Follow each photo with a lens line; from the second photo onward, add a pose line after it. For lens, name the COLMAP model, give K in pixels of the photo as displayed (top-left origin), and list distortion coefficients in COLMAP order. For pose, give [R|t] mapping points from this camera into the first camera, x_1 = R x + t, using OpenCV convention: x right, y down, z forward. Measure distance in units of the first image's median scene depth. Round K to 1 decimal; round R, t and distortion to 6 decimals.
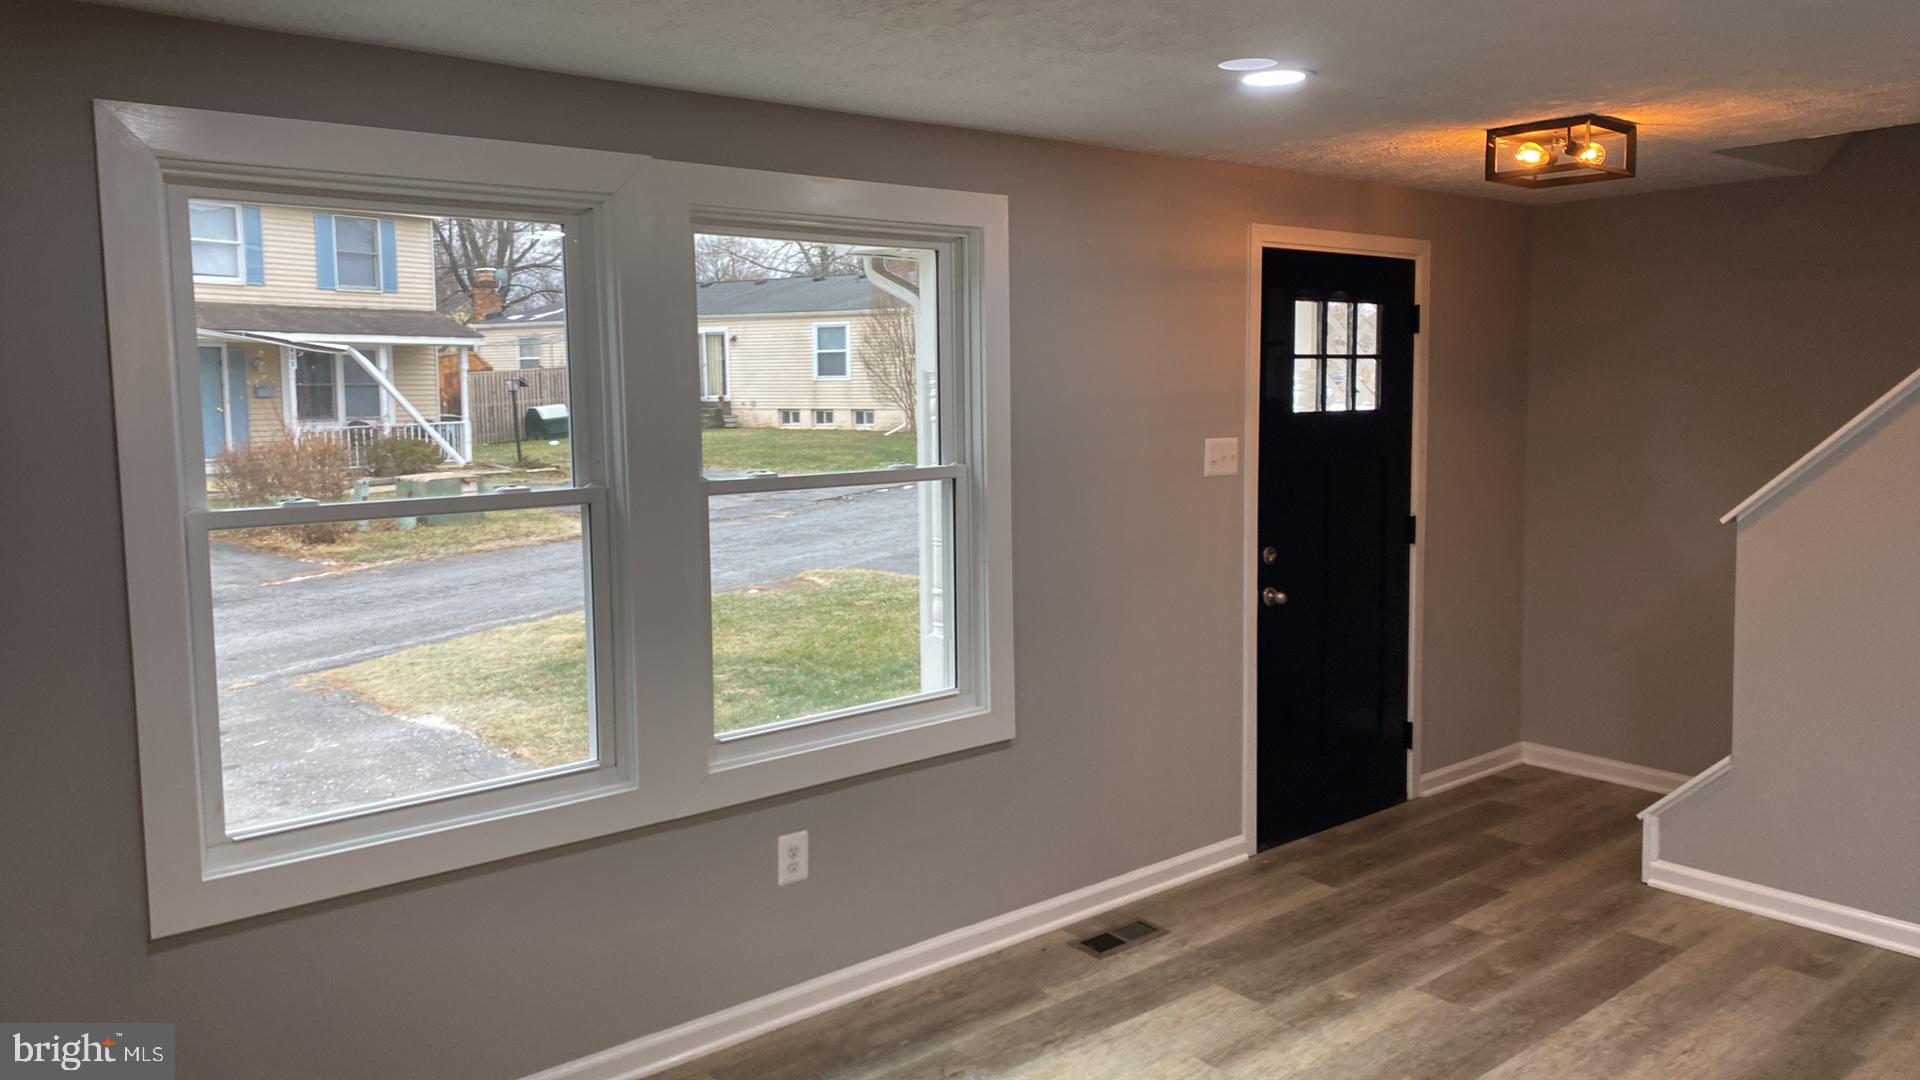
lens RADIAL K [[1396.8, 0, 961.2], [0, 1396.8, 539.5], [0, 0, 1]] dist [0.034371, -0.022261]
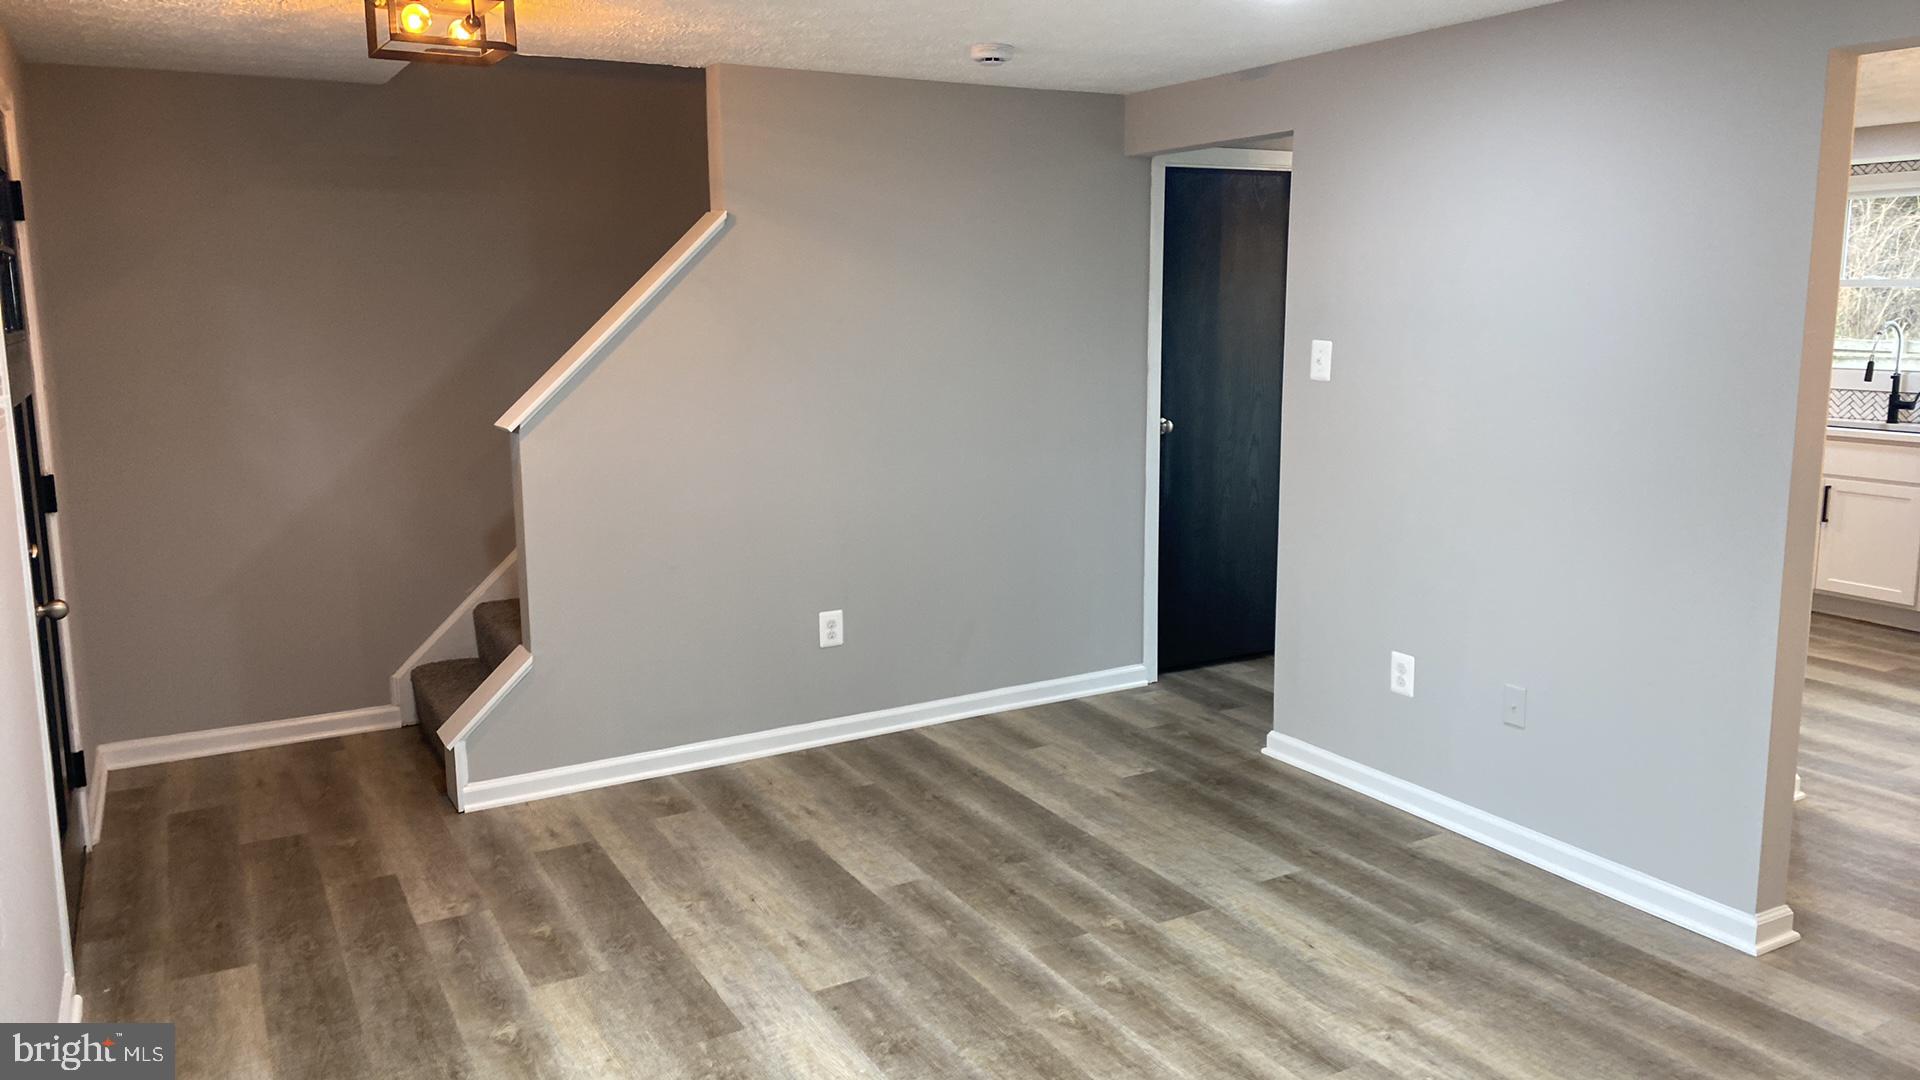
lens RADIAL K [[1396.8, 0, 961.4], [0, 1396.8, 526.0], [0, 0, 1]] dist [0.034371, -0.022261]
pose [[0.192411, -0.158149, 0.968487, -0.387181], [0.123412, 0.982992, 0.135999, -0.041640], [-0.973523, 0.093355, 0.208656, 0.492529]]
